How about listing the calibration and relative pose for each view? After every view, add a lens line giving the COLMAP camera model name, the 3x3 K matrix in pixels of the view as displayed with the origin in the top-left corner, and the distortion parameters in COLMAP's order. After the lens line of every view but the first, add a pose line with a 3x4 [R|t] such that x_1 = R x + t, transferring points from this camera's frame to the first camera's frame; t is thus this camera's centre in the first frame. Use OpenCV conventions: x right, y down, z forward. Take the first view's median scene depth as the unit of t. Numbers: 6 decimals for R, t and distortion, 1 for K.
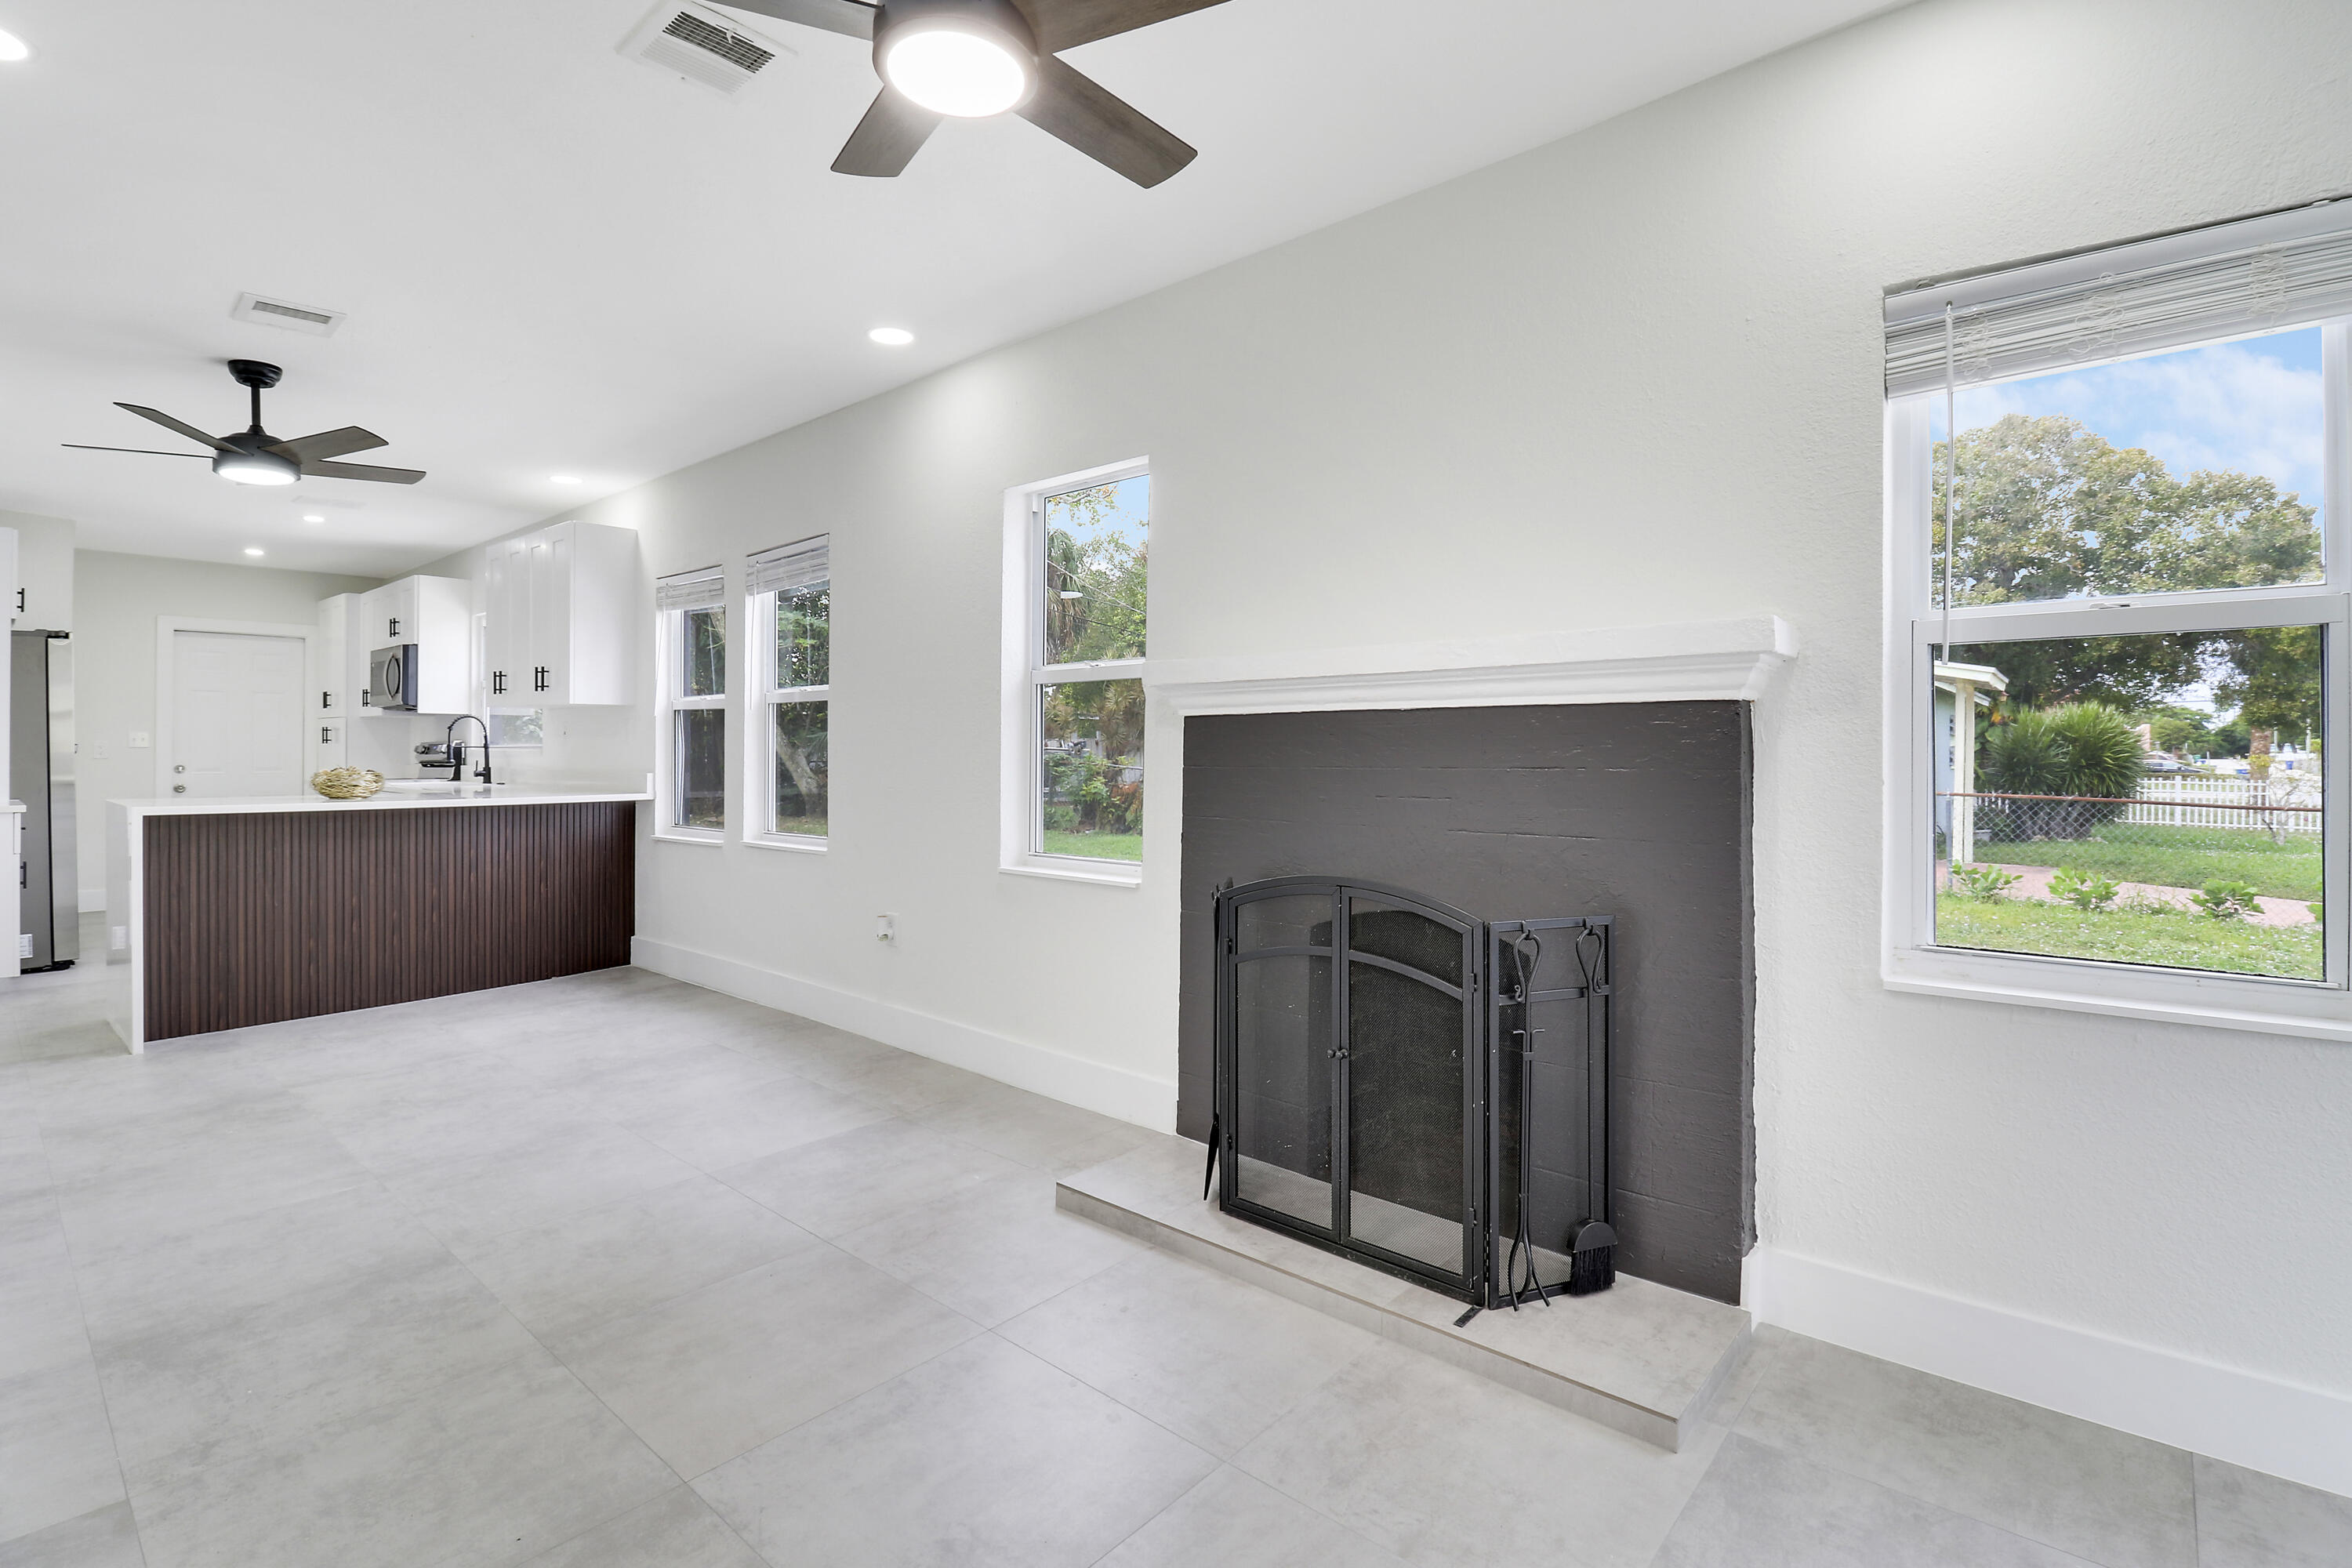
lens RADIAL K [[1107.0, 0, 1166.2], [0, 1107.0, 780.8], [0, 0, 1]] dist [-0.001016, -0.002553]
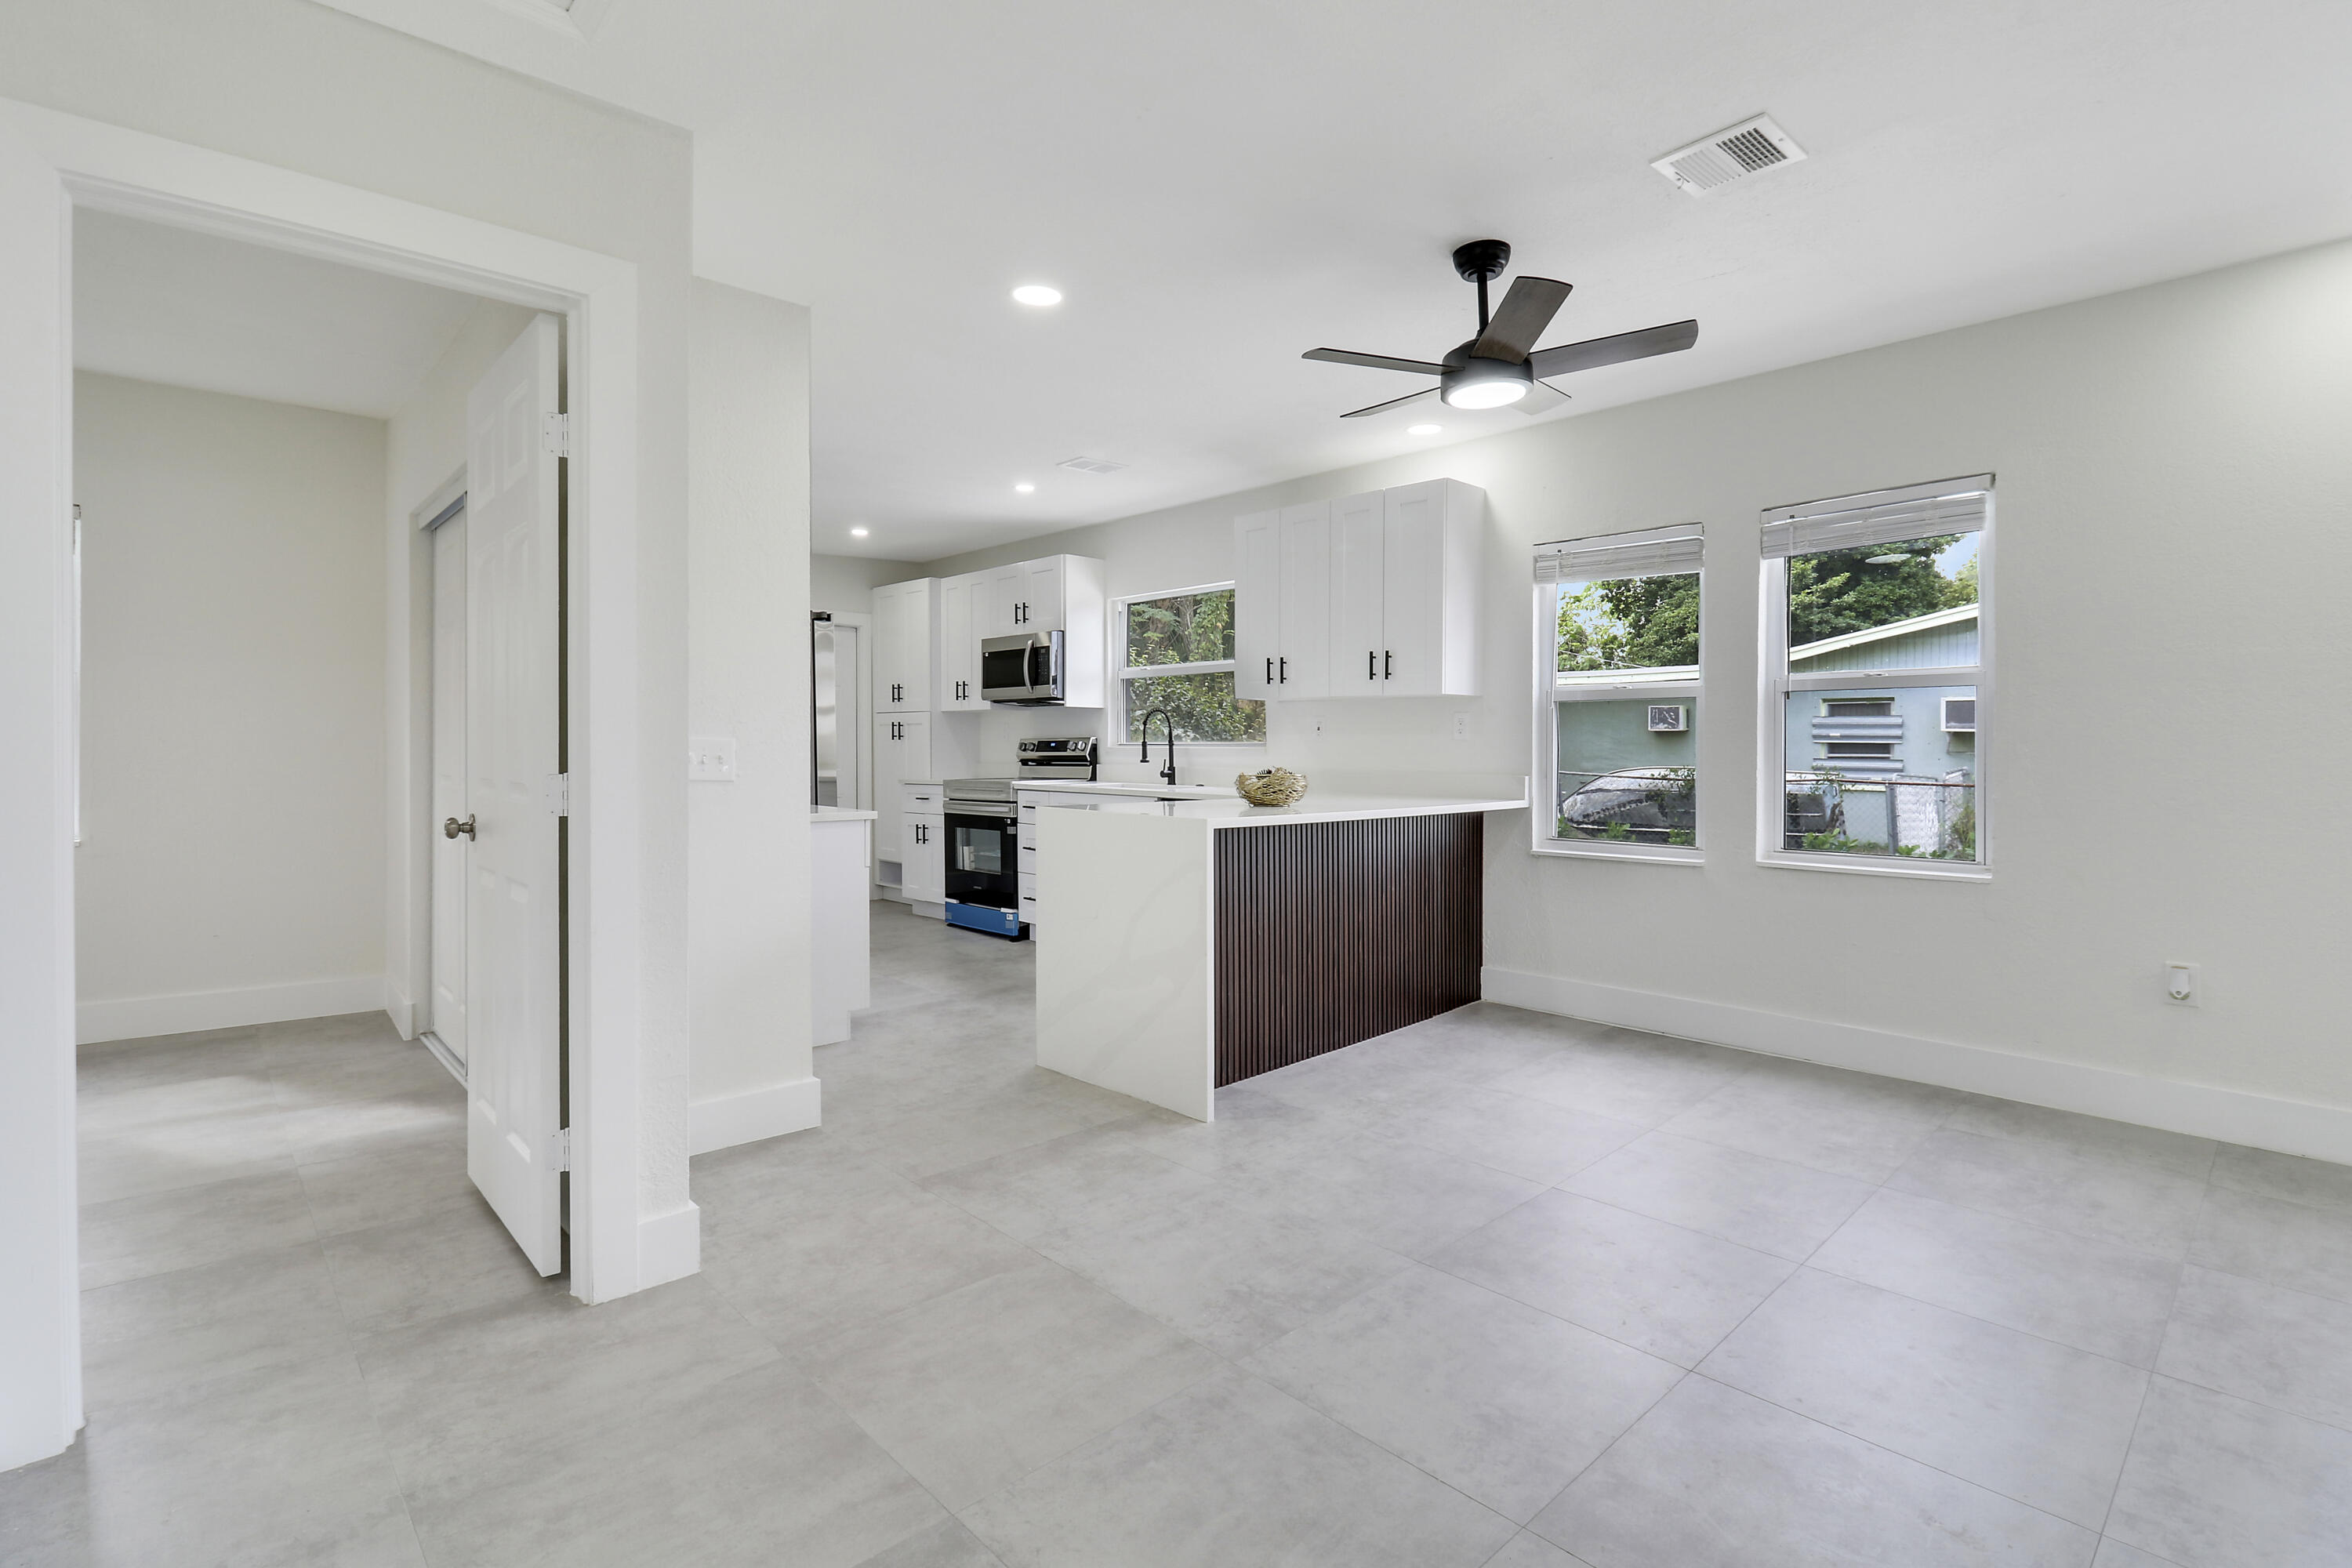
lens RADIAL K [[1107.0, 0, 1195.0], [0, 1107.0, 729.7], [0, 0, 1]] dist [-0.001016, -0.002553]
pose [[0.997425, -0.000196, -0.071717, -0.641636], [-0.002940, 0.999044, -0.043625, -0.004407], [0.071657, 0.043724, 0.996471, 0.142539]]
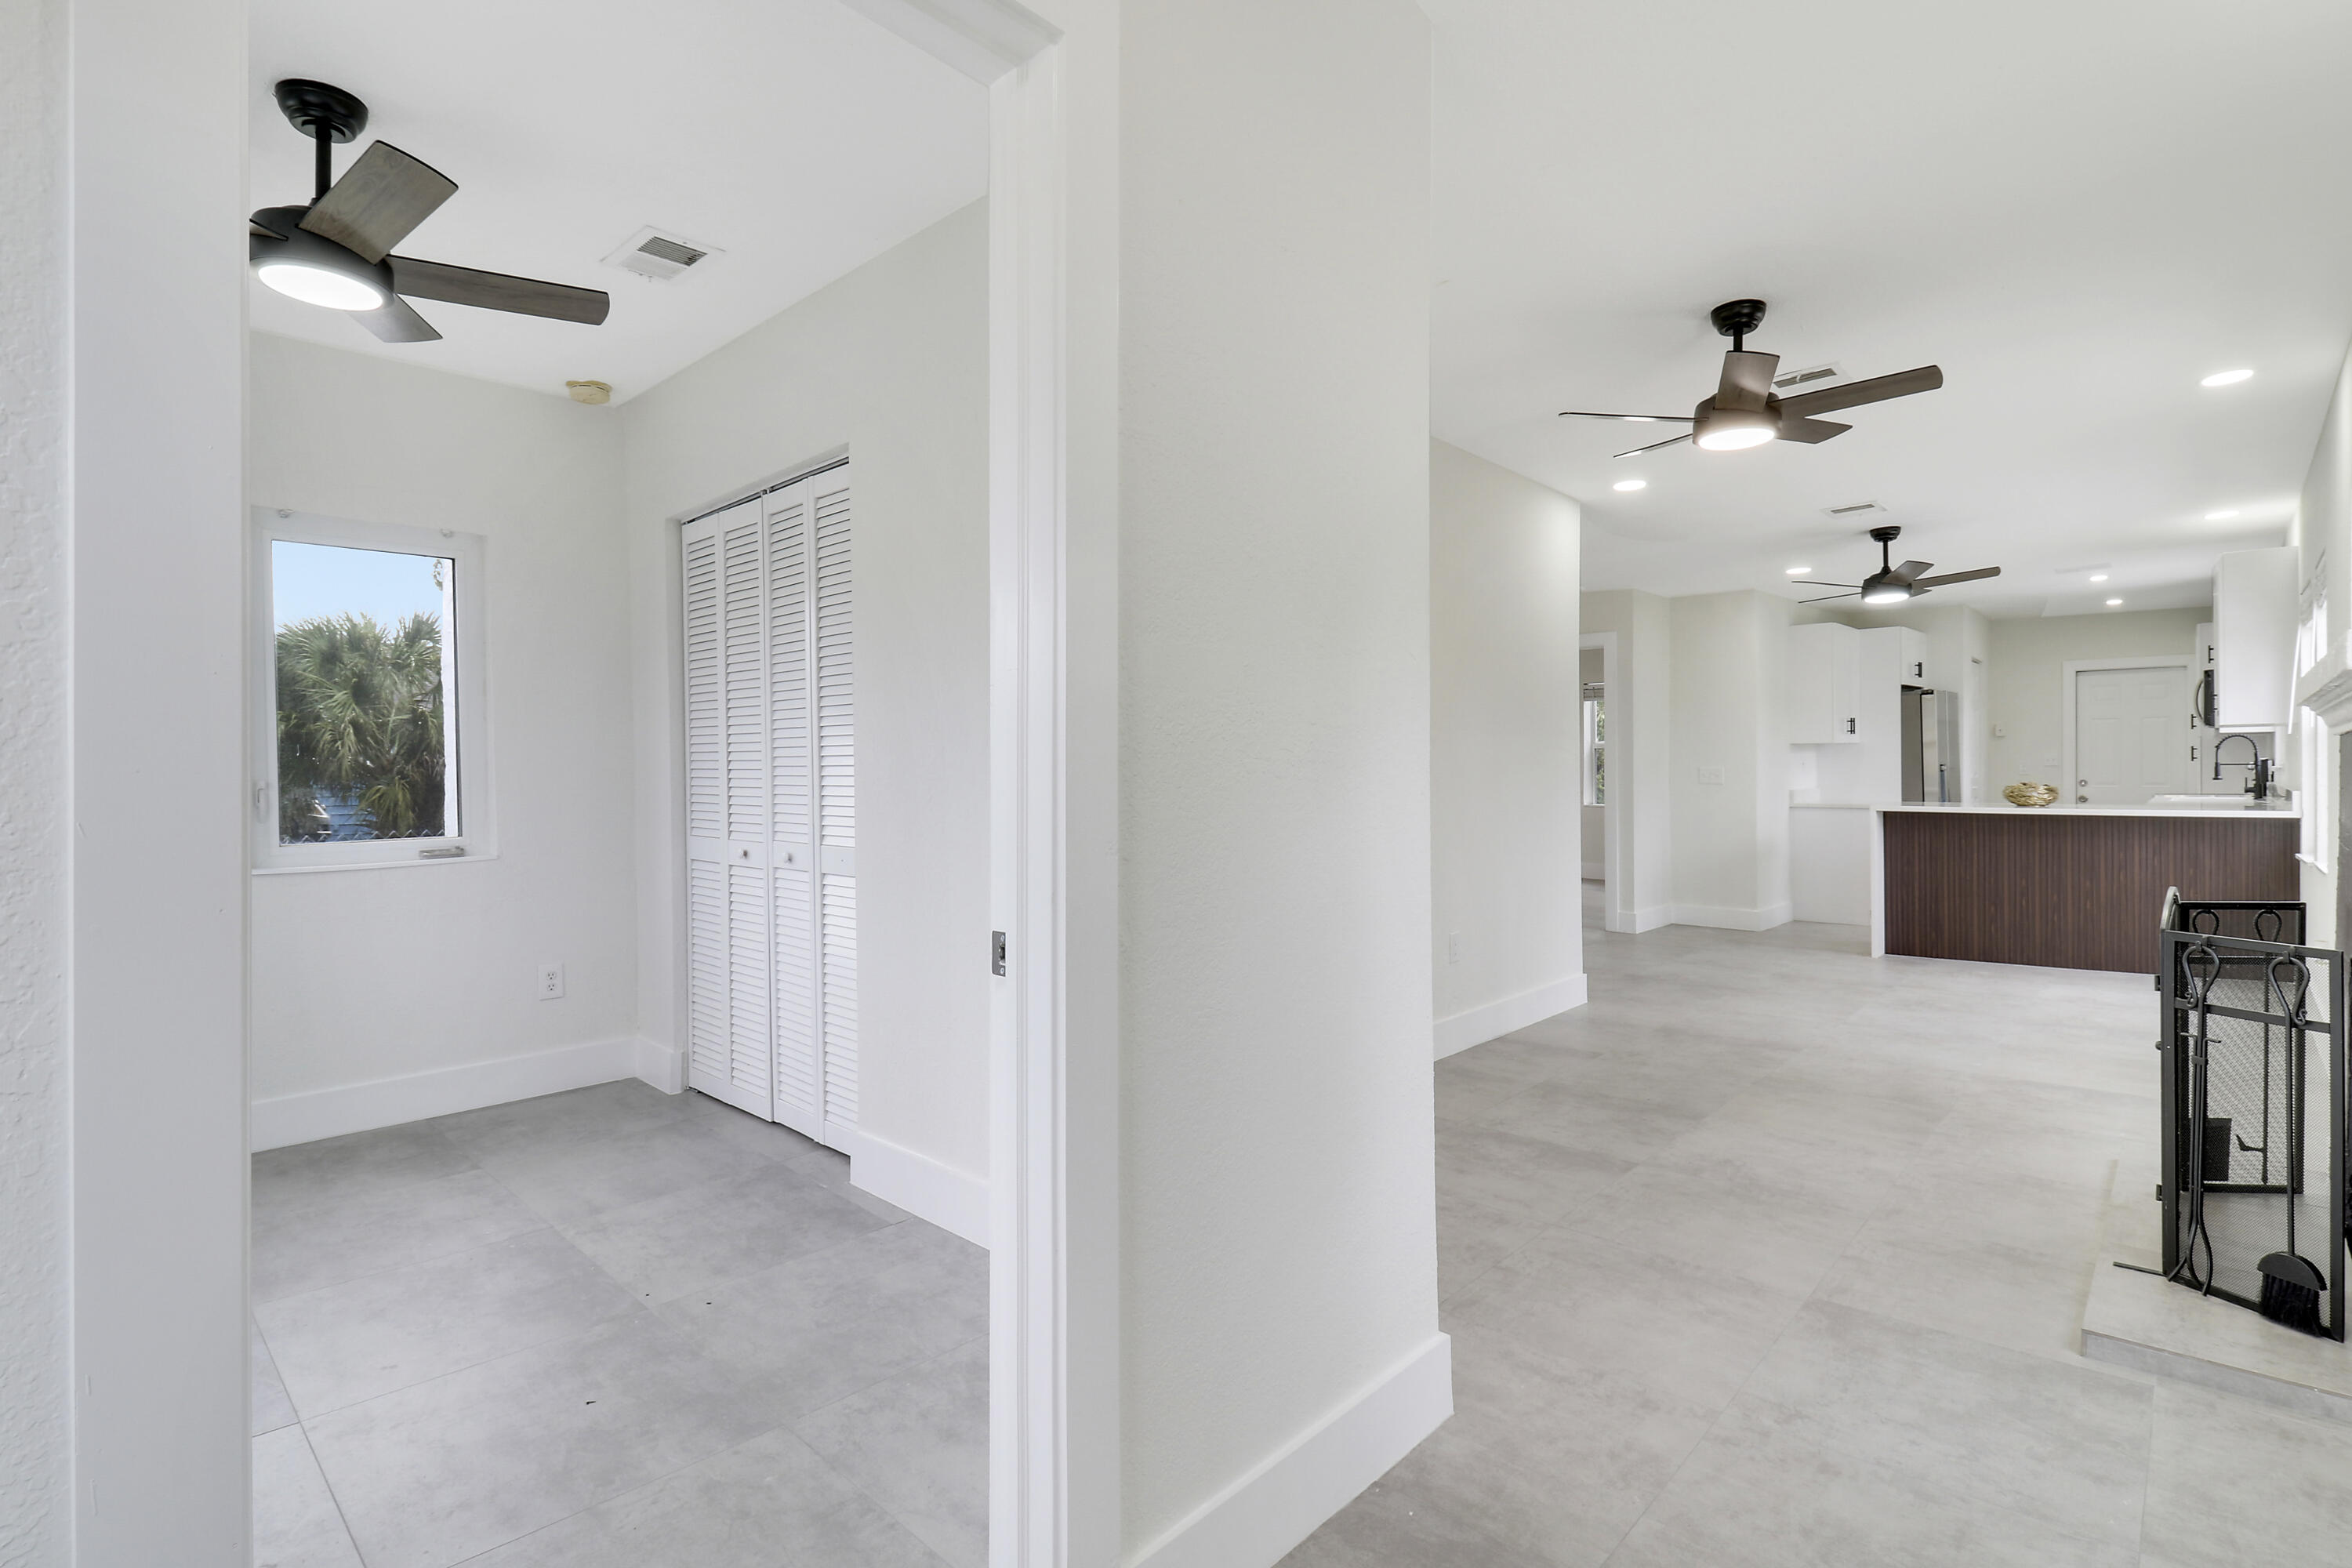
lens RADIAL K [[1107.0, 0, 1192.5], [0, 1107.0, 763.1], [0, 0, 1]] dist [-0.001016, -0.002553]
pose [[-0.003477, -0.008412, -0.999959, 0.496780], [-0.019937, 0.999766, -0.008341, -0.003676], [0.999795, 0.019908, -0.003644, 0.009456]]
